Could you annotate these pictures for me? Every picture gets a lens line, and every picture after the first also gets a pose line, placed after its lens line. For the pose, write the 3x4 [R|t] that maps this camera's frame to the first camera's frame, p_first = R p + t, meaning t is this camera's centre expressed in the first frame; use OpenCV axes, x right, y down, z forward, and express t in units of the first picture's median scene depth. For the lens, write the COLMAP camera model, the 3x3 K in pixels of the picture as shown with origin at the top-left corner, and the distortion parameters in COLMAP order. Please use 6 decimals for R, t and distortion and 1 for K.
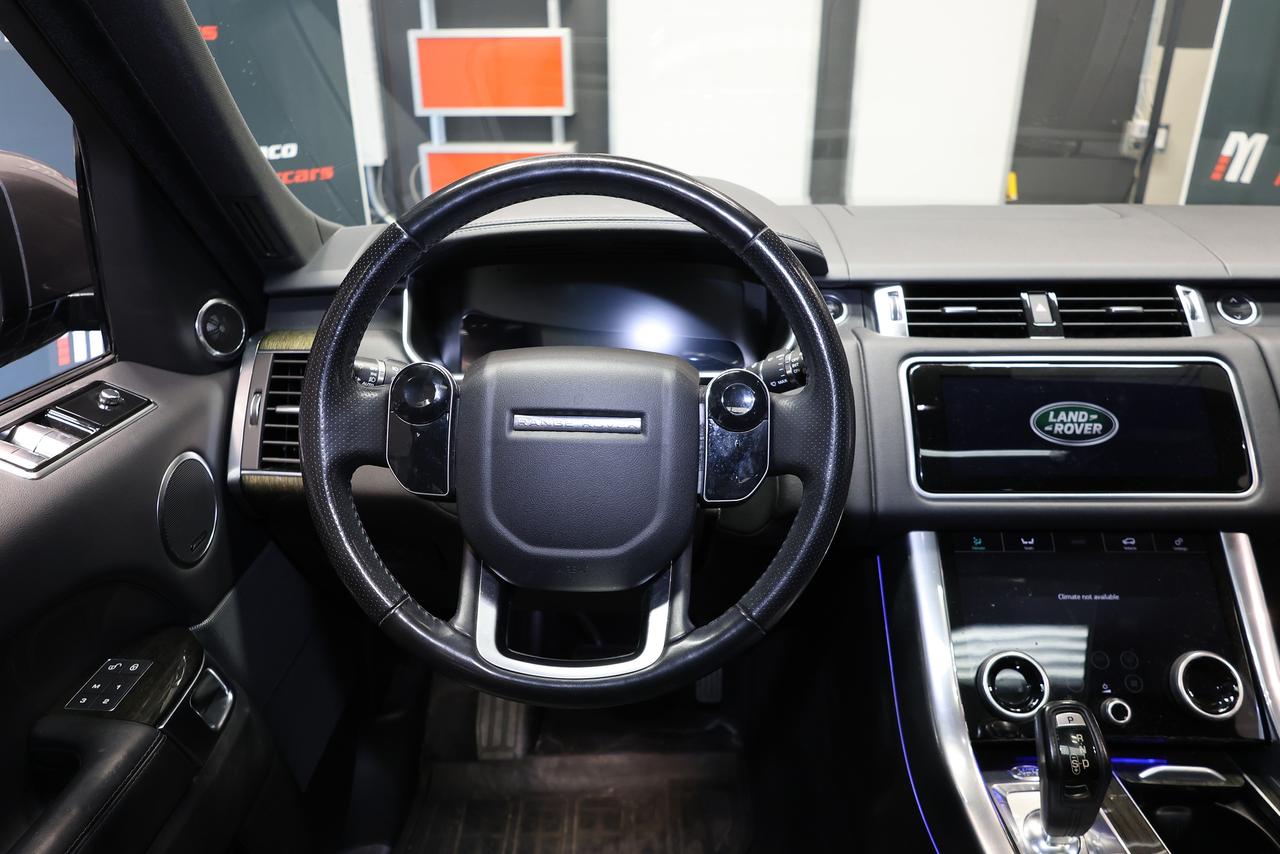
lens RADIAL K [[923.2, 0, 616.0], [0, 923.2, 417.0], [0, 0, 1]] dist [-0.027153, 0.019043]
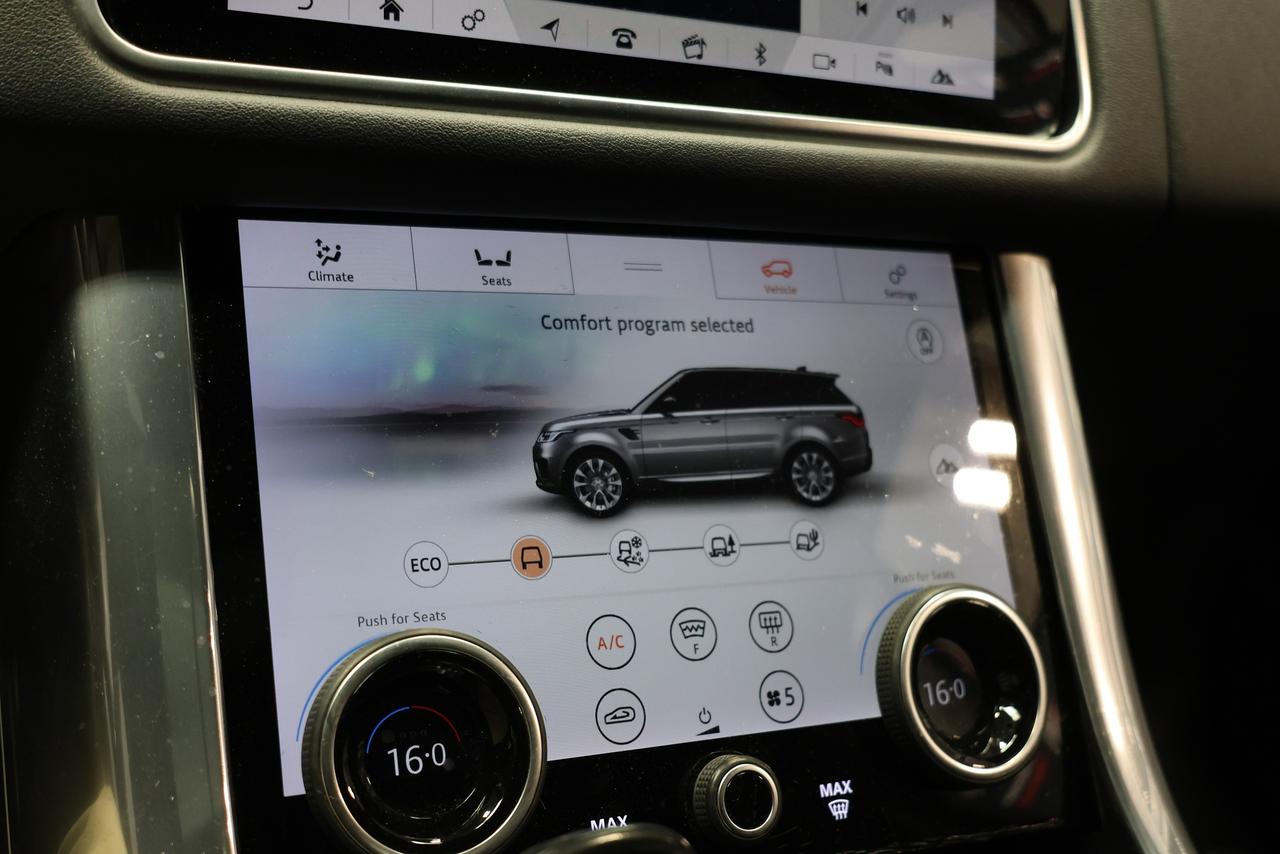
lens RADIAL K [[1475.7, 0, 641.3], [0, 1475.7, 434.1], [0, 0, 1]] dist [-0.014703, 0.000000]
pose [[0.869720, -0.022603, 0.493028, 0.237550], [-0.054284, 0.988509, 0.141078, 0.114528], [-0.490551, -0.149462, 0.858499, 0.522823]]
